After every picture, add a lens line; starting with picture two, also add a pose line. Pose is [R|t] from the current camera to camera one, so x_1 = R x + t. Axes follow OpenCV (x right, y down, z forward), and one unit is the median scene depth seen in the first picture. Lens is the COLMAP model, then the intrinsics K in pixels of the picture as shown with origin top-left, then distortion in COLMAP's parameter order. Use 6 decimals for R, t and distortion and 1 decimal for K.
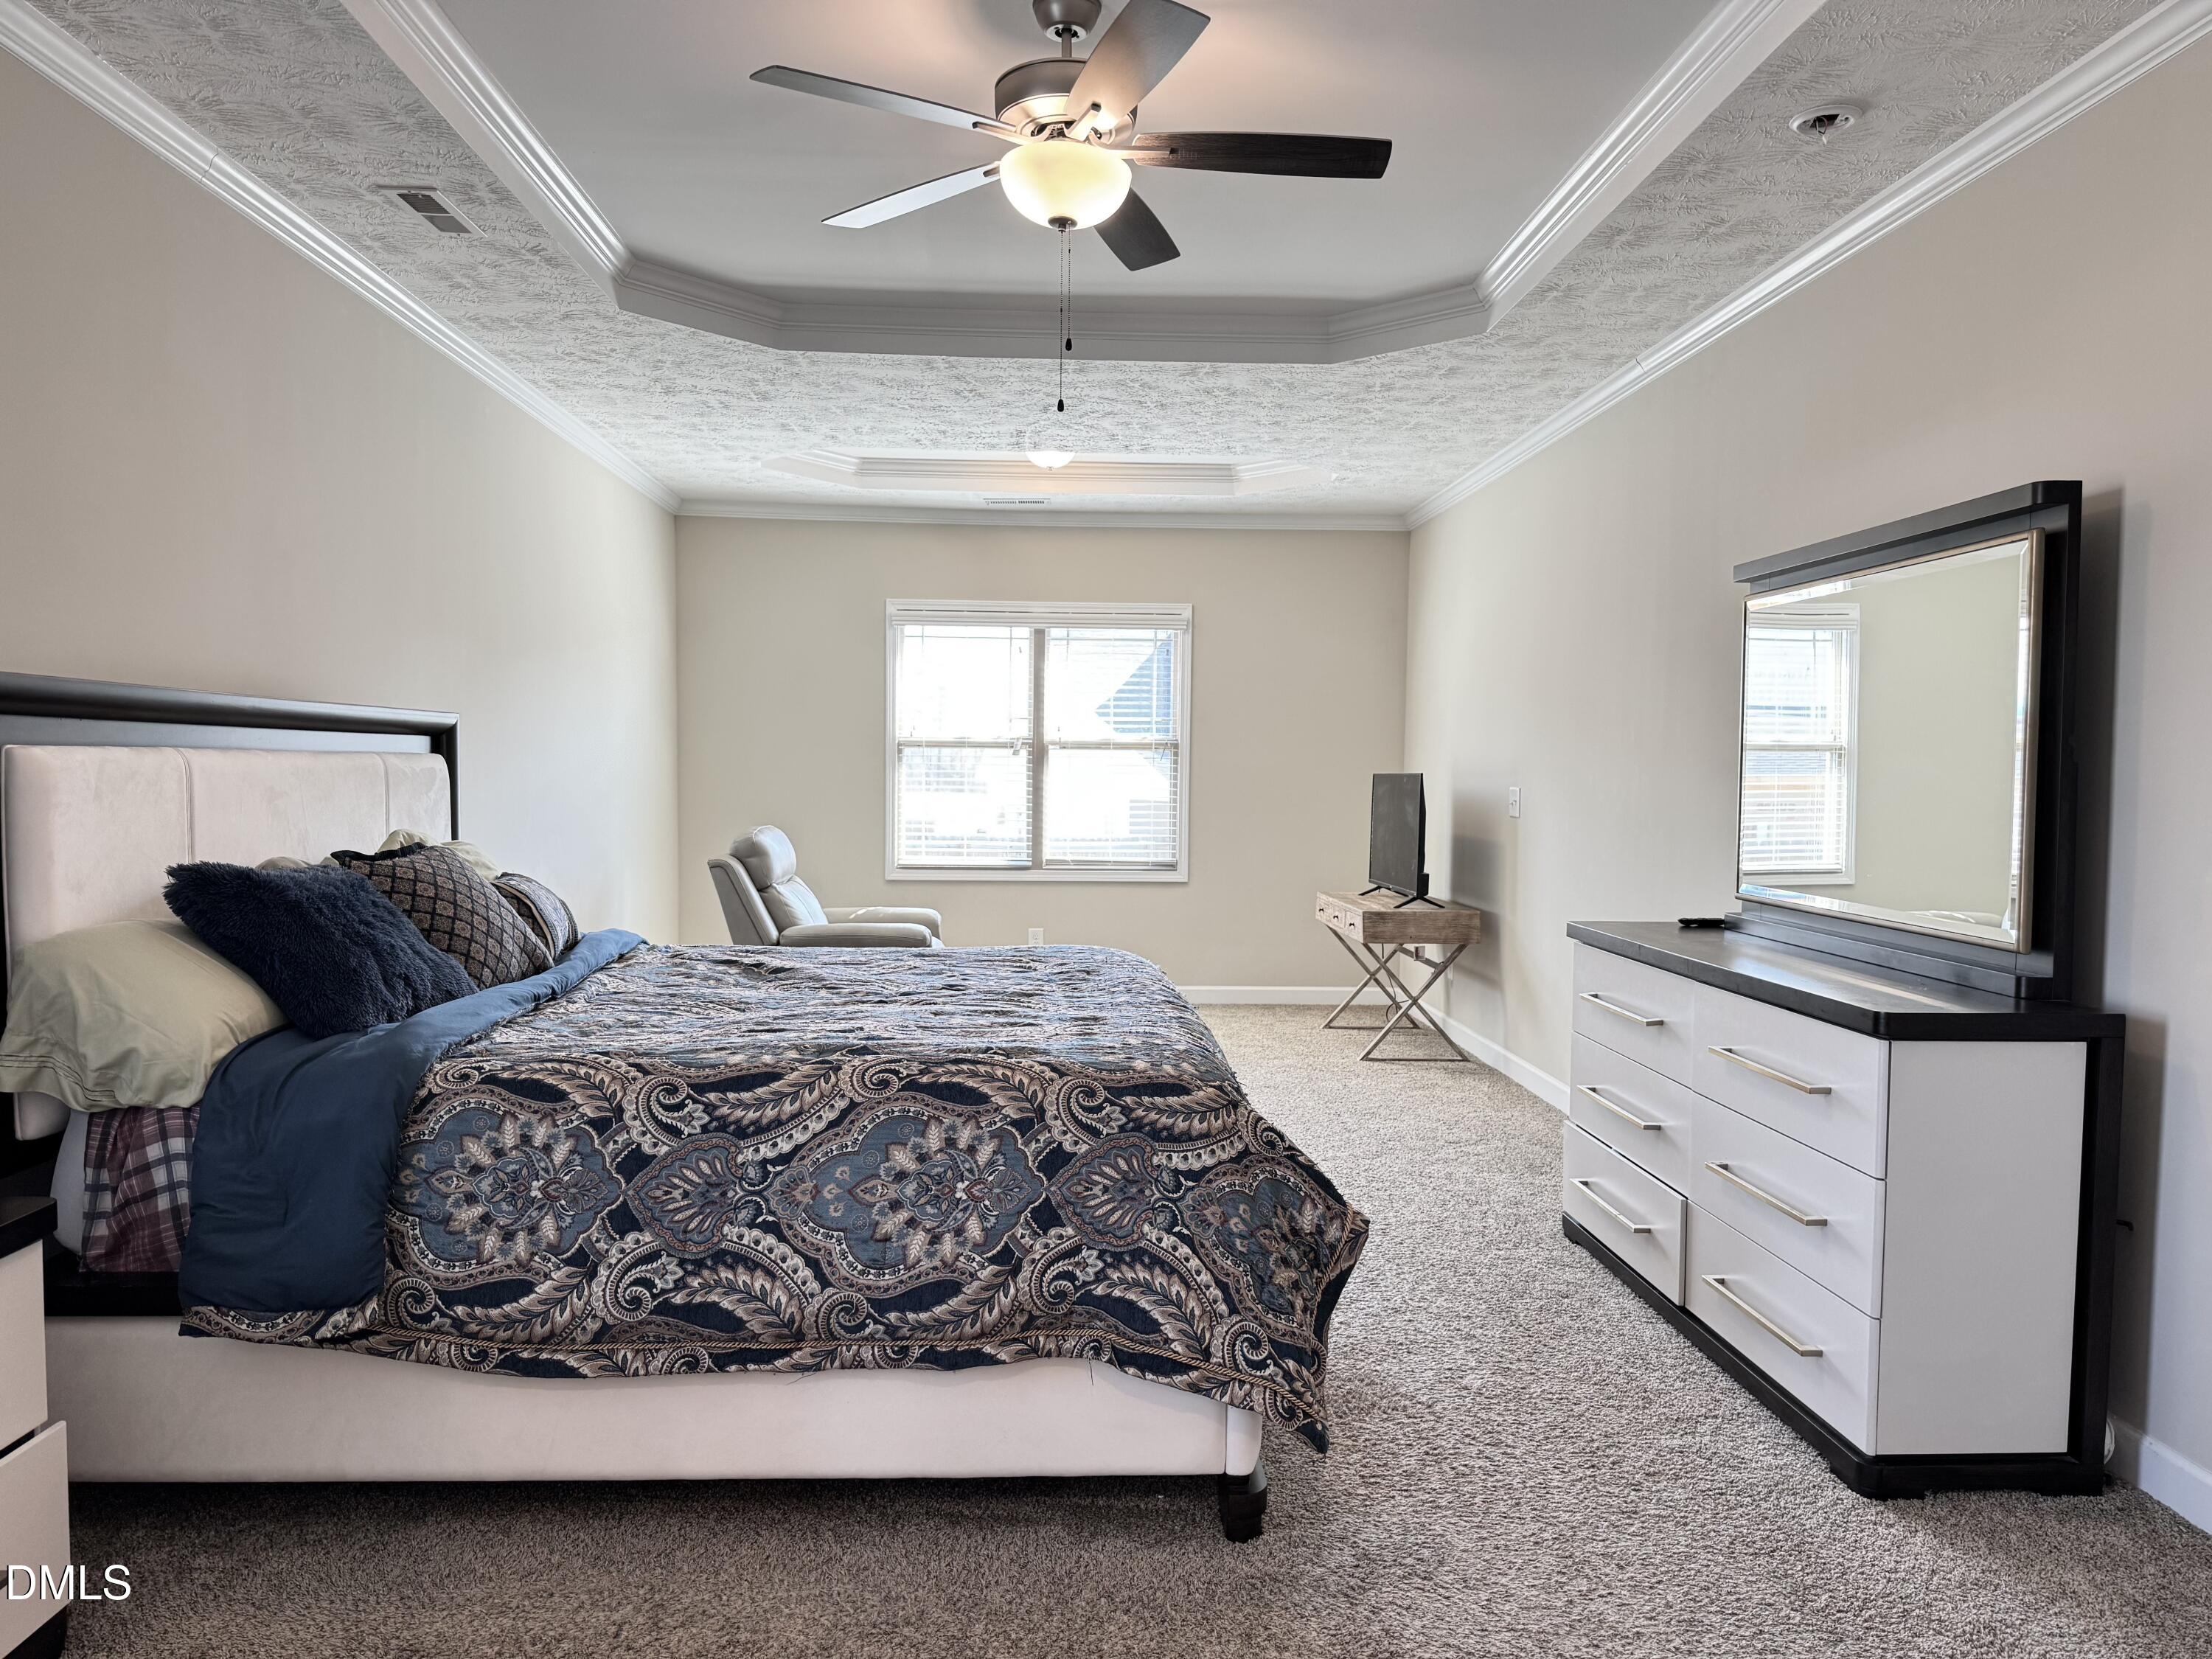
lens RADIAL K [[1557.5, 0, 1103.5], [0, 1557.5, 822.6], [0, 0, 1]] dist [0.102927, -0.147613]
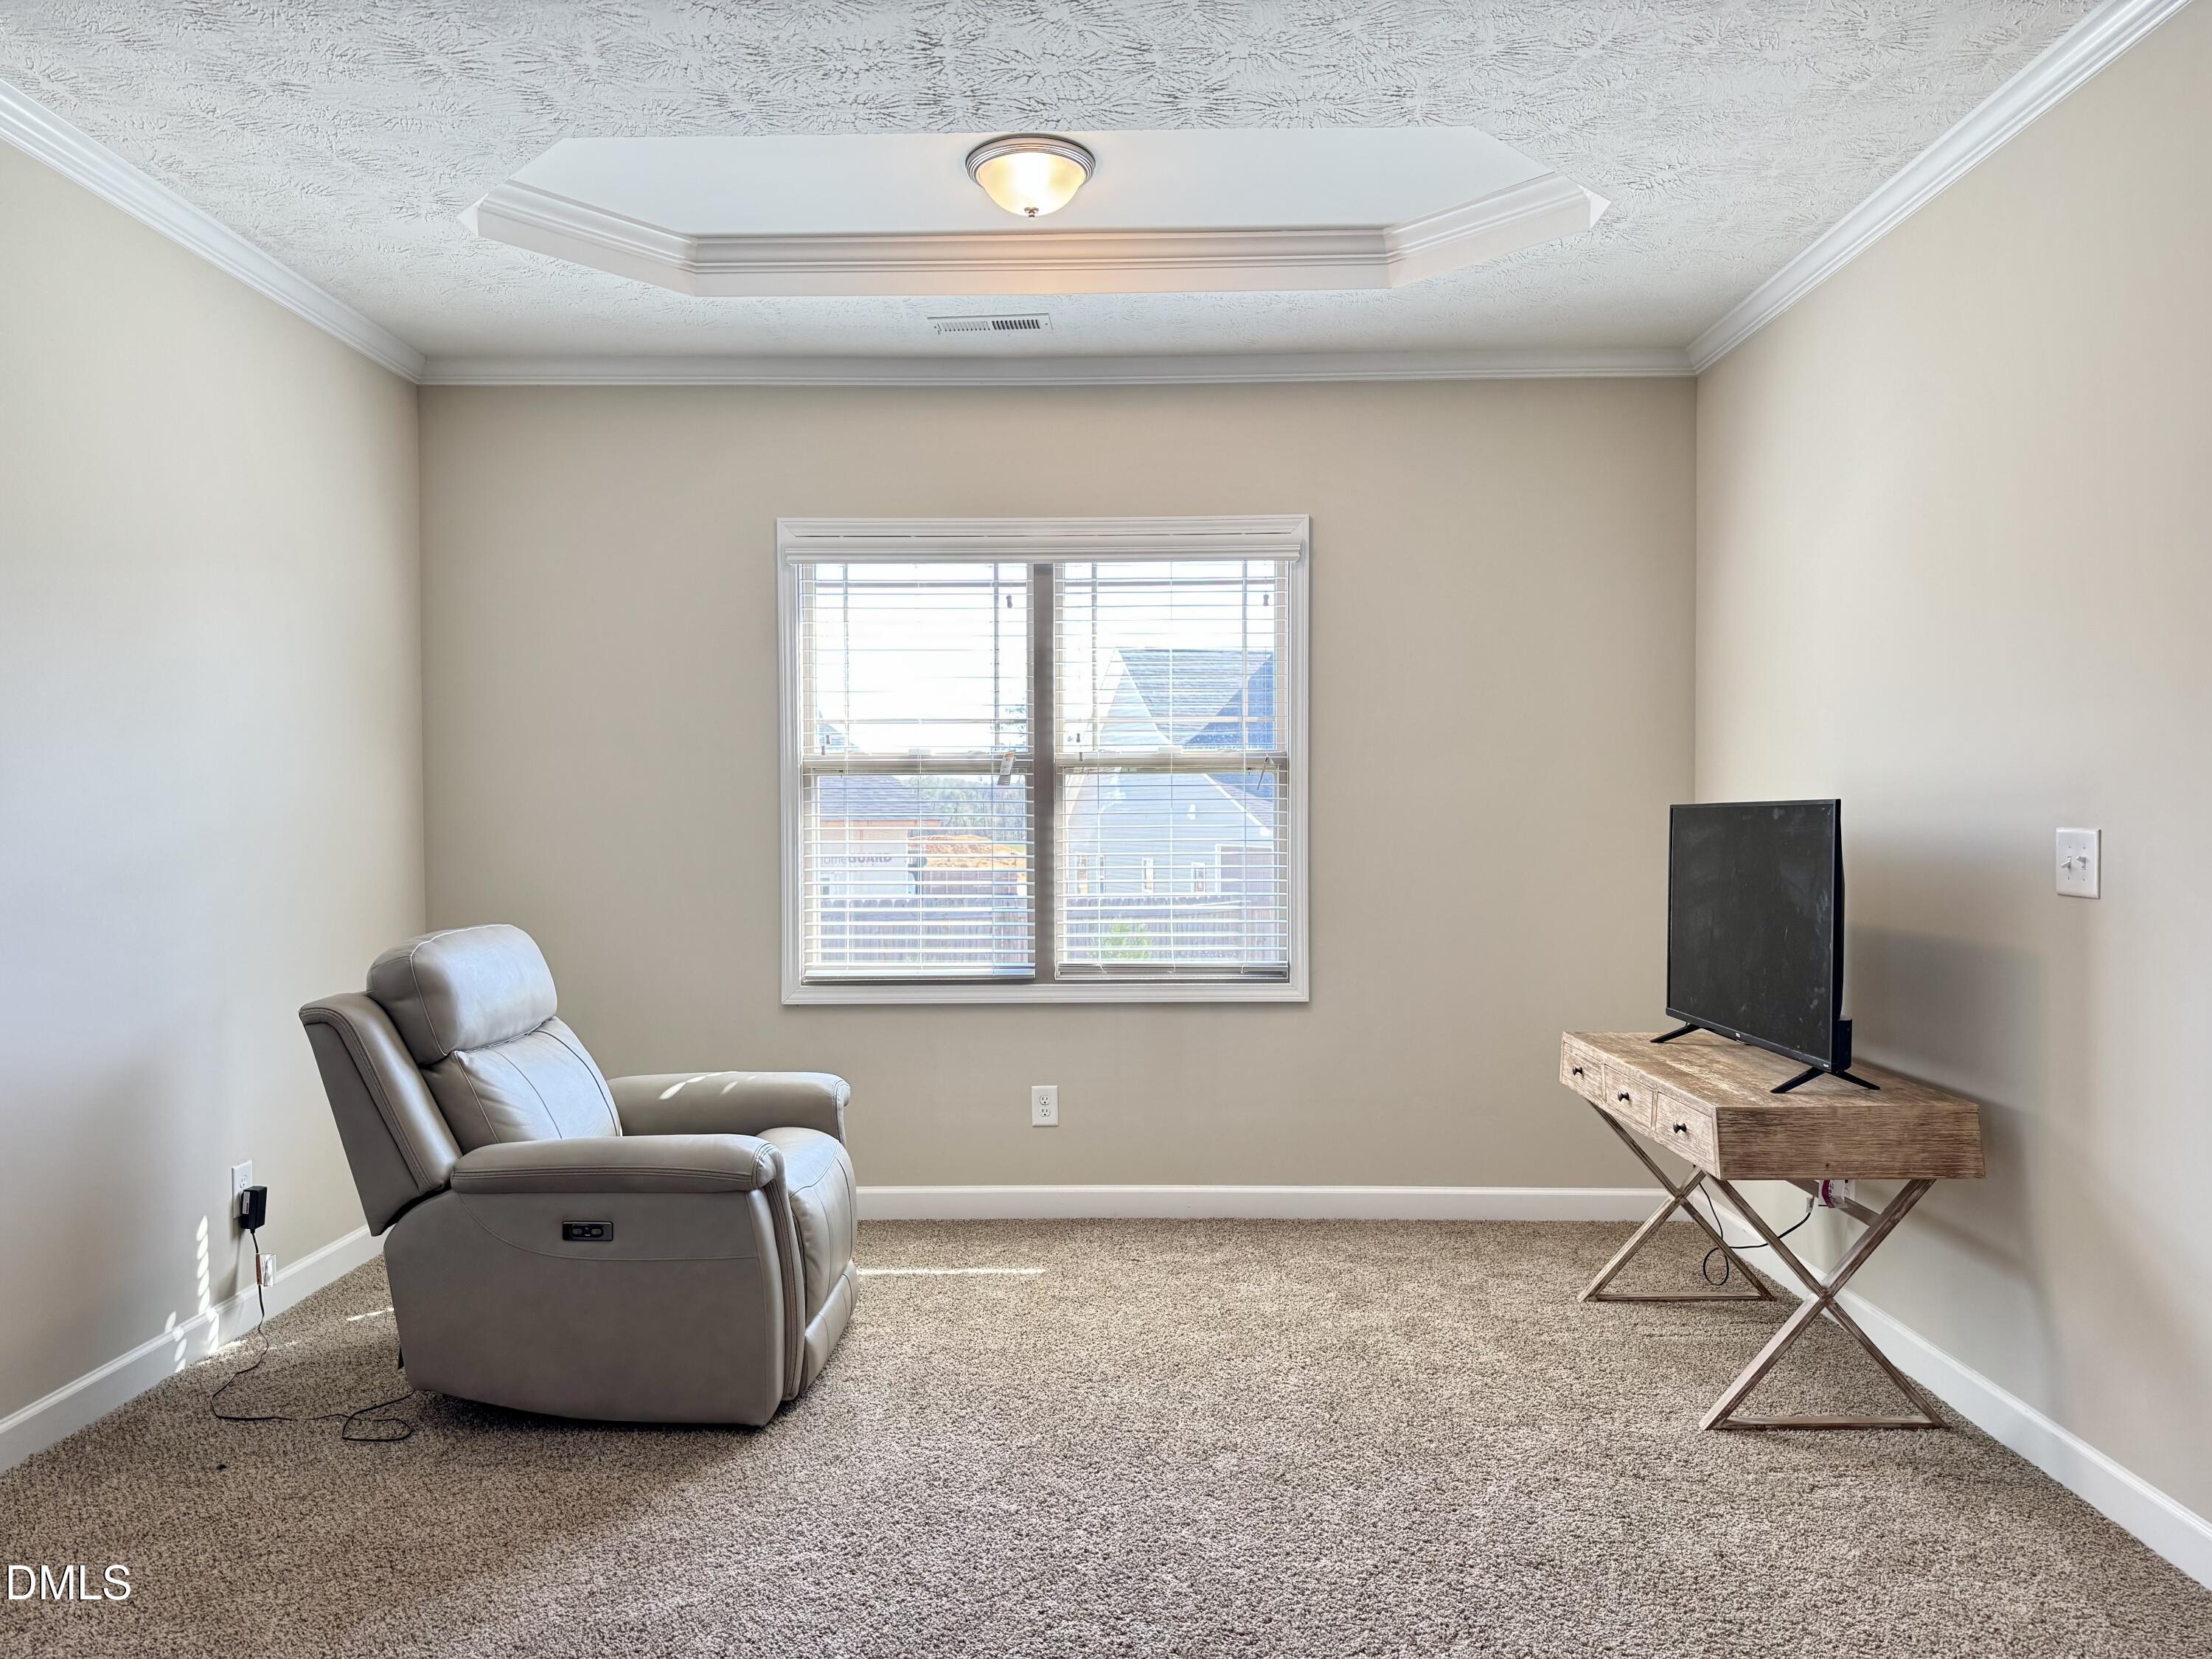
lens RADIAL K [[1557.5, 0, 1103.5], [0, 1557.5, 822.6], [0, 0, 1]] dist [0.102927, -0.147613]
pose [[0.998043, -0.015518, -0.060574, 0.046918], [0.013735, 0.999463, -0.029750, -0.036174], [0.061003, 0.028860, 0.997720, 1.355200]]
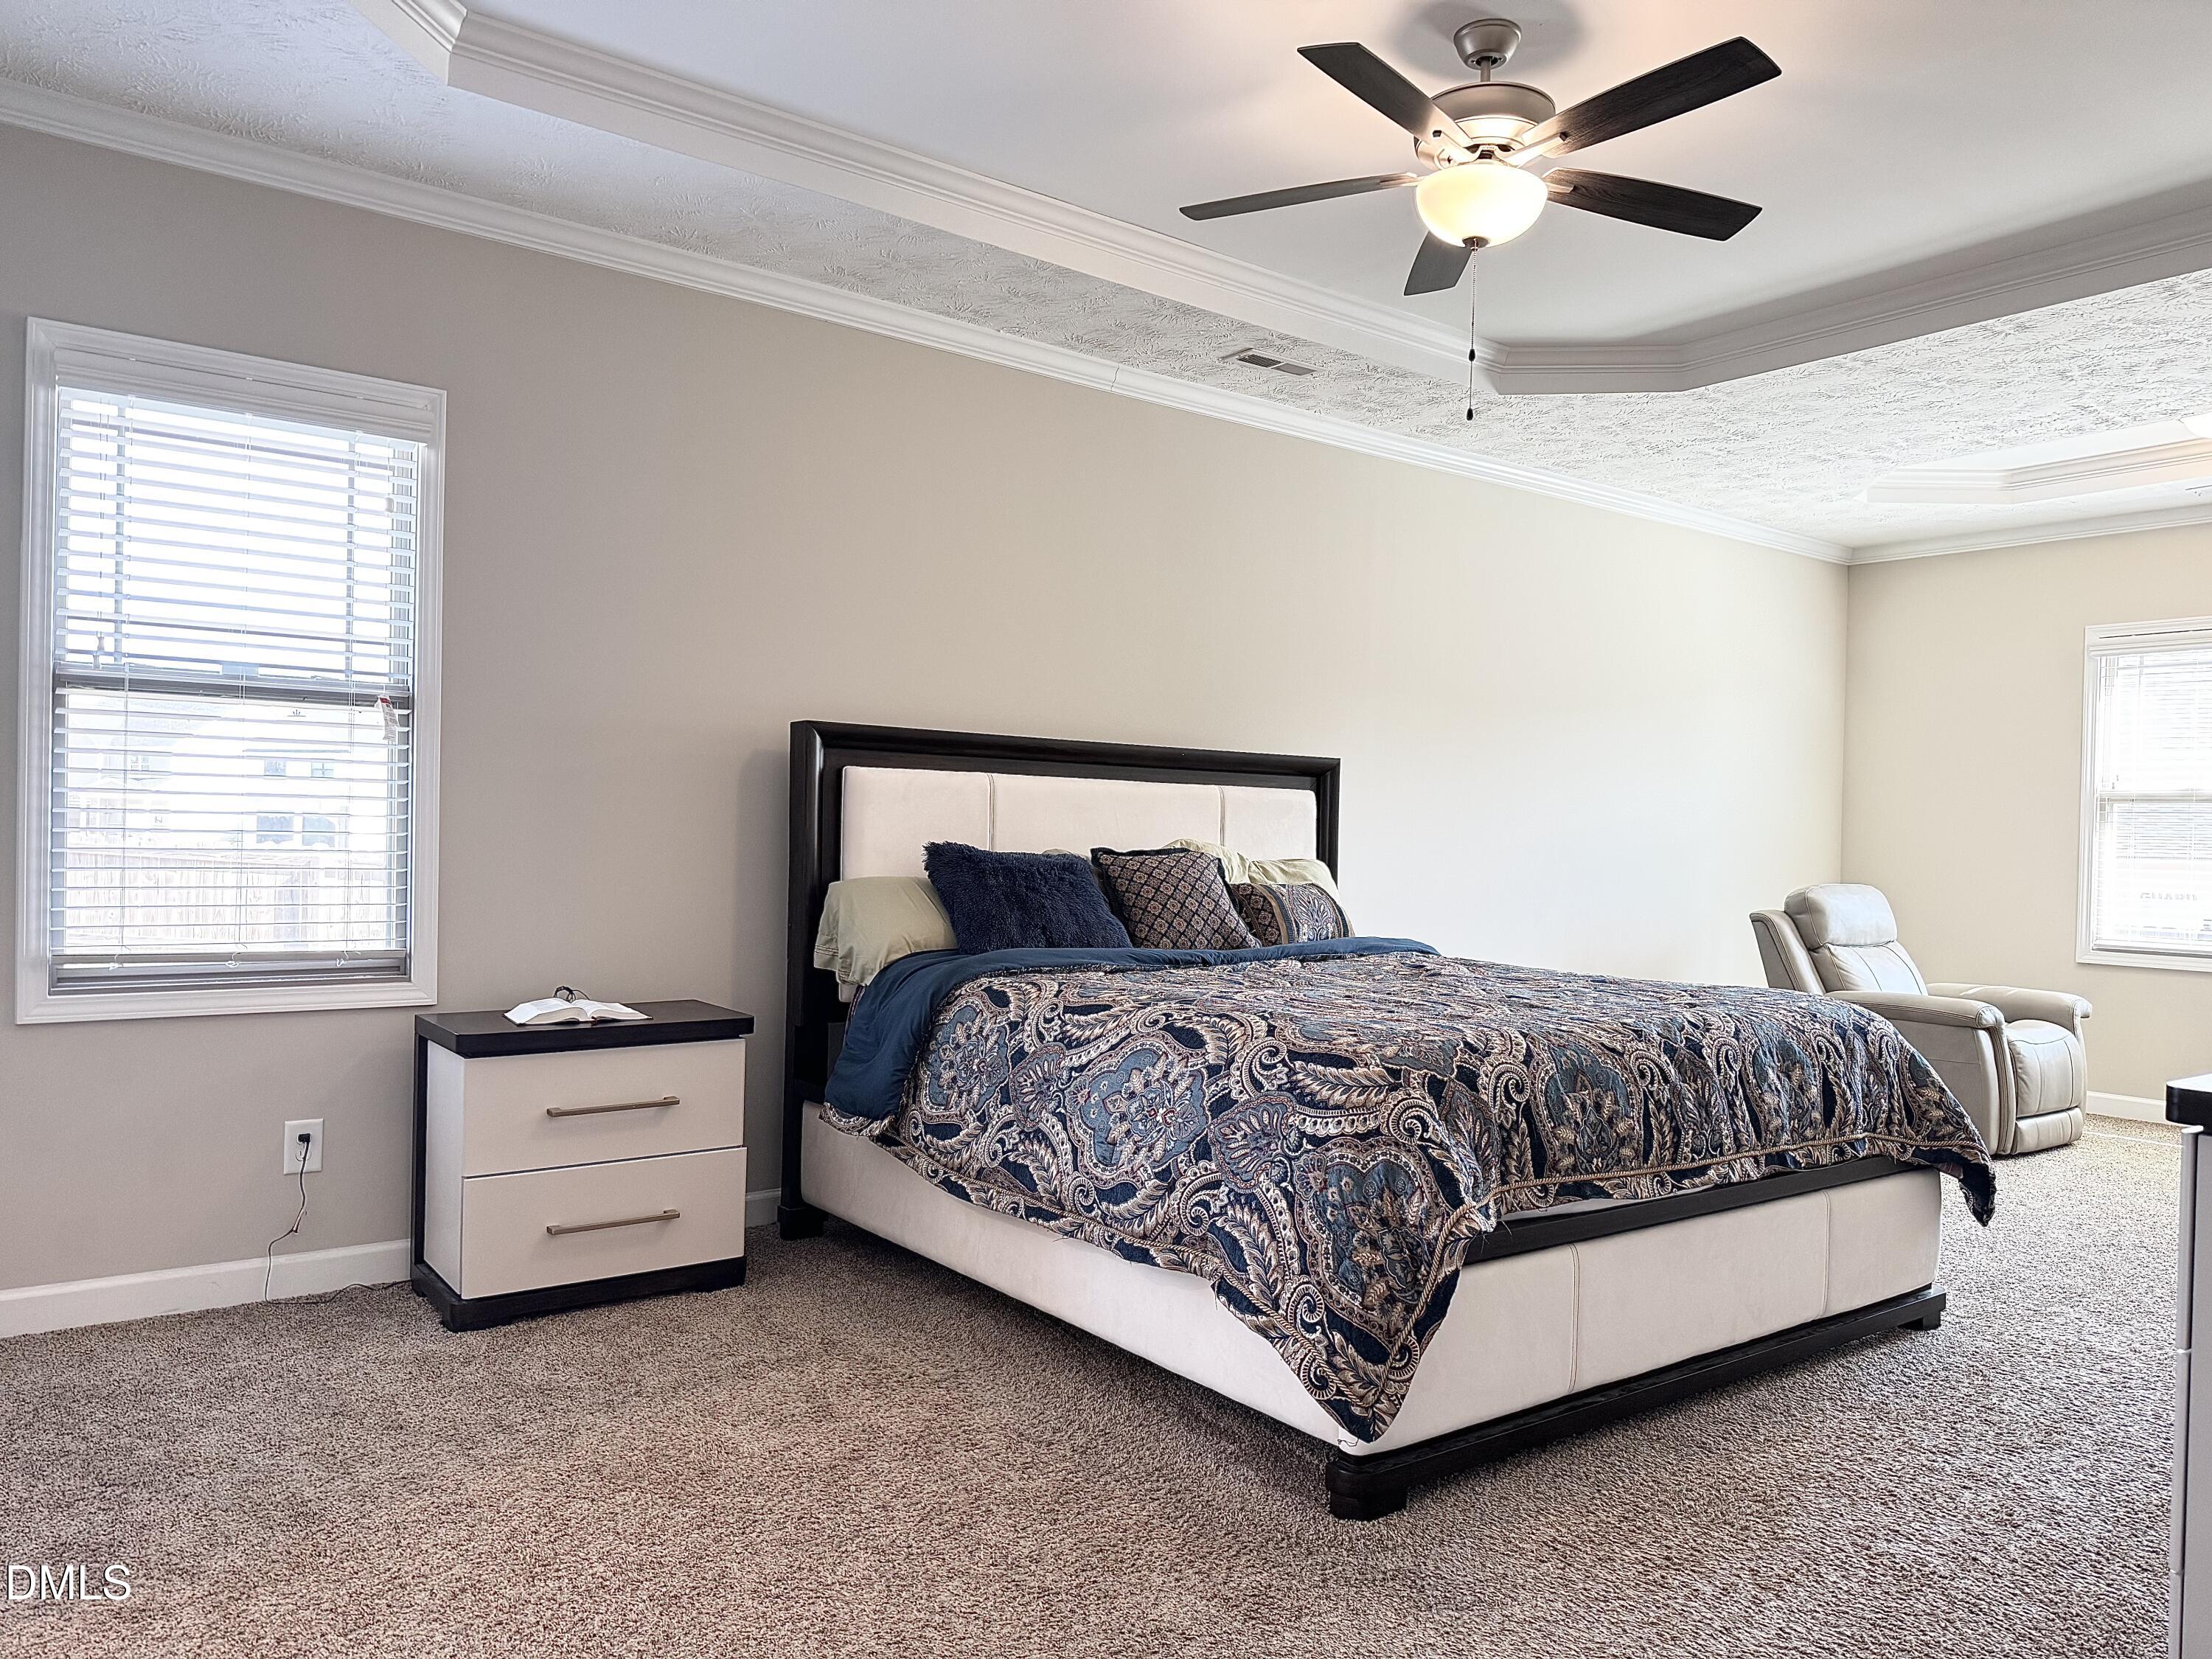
lens RADIAL K [[1545.4, 0, 1097.9], [0, 1545.4, 837.9], [0, 0, 1]] dist [0.158467, -0.284987]
pose [[0.561134, 0.003655, -0.827717, 0.829053], [-0.048340, 0.998428, -0.028362, 0.061407], [0.826312, 0.055927, 0.560428, 0.290855]]
